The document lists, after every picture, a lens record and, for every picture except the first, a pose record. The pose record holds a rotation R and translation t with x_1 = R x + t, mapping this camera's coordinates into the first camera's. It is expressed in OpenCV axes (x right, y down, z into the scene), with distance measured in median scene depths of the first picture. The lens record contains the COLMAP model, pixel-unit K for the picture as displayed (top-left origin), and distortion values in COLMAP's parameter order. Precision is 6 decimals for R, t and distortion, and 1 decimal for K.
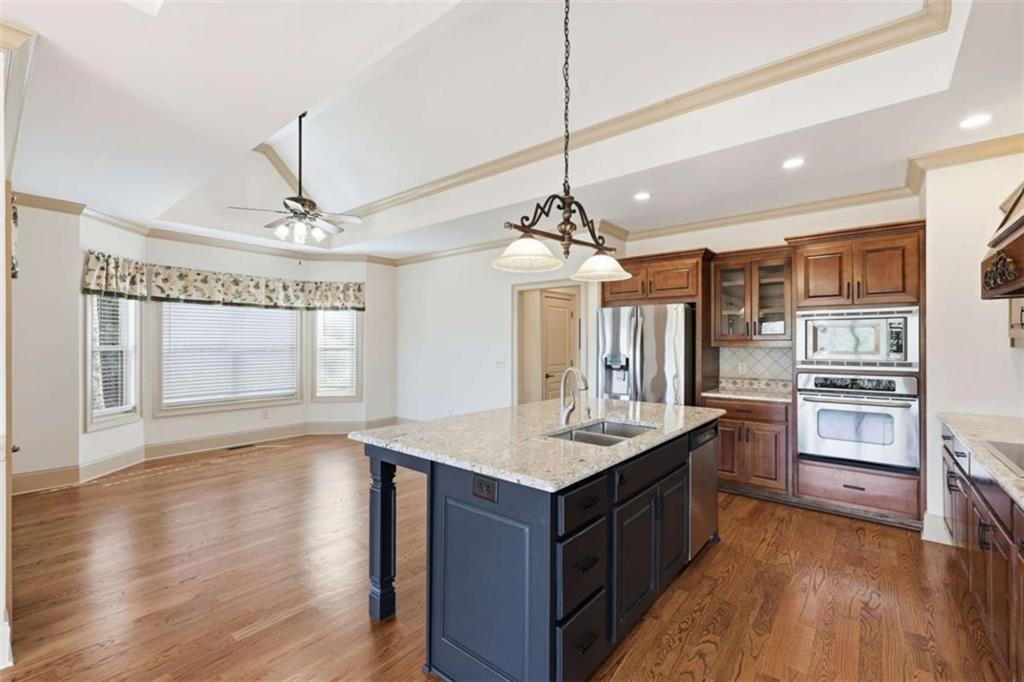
lens RADIAL K [[442.0, 0, 510.4], [0, 442.0, 338.8], [0, 0, 1]] dist [-0.003922, 0.000997]
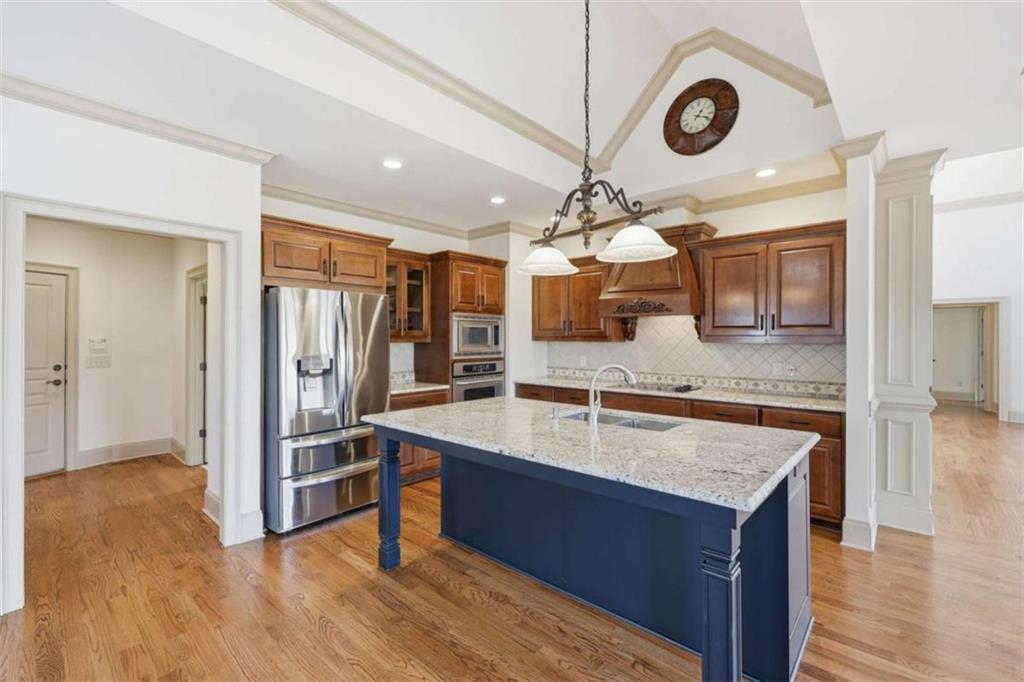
lens RADIAL K [[442.0, 0, 510.6], [0, 442.0, 334.2], [0, 0, 1]] dist [-0.003922, 0.000997]
pose [[0.047613, 0.007898, 0.998835, -0.377019], [-0.008850, 0.999933, -0.007485, 0.003000], [-0.998827, -0.008483, 0.047679, 0.519496]]
